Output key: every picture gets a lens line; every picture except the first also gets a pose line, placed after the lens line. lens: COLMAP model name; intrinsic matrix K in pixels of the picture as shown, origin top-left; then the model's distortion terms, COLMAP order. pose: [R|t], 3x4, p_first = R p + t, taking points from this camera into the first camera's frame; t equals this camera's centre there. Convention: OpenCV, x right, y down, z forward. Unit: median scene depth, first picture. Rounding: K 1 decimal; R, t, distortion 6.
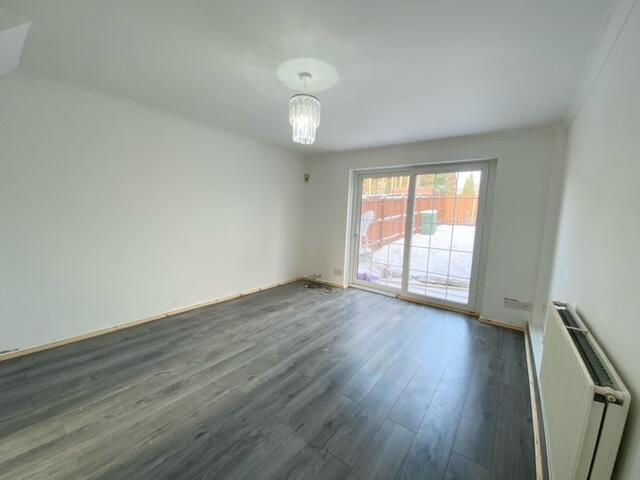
lens RADIAL K [[259.1, 0, 318.7], [0, 259.1, 240.8], [0, 0, 1]] dist [0.039609, -0.030996]
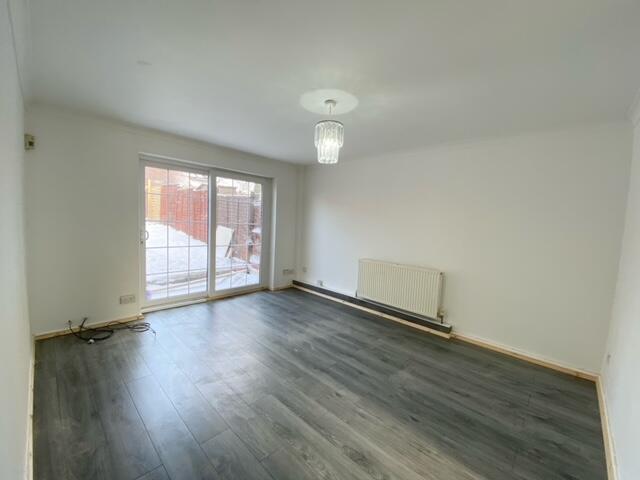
lens RADIAL K [[259.1, 0, 318.7], [0, 259.1, 240.8], [0, 0, 1]] dist [0.039609, -0.030996]
pose [[0.119624, -0.118340, 0.985741, -0.766317], [0.061669, 0.991839, 0.111588, -0.113958], [-0.990902, 0.047441, 0.125945, 0.596929]]
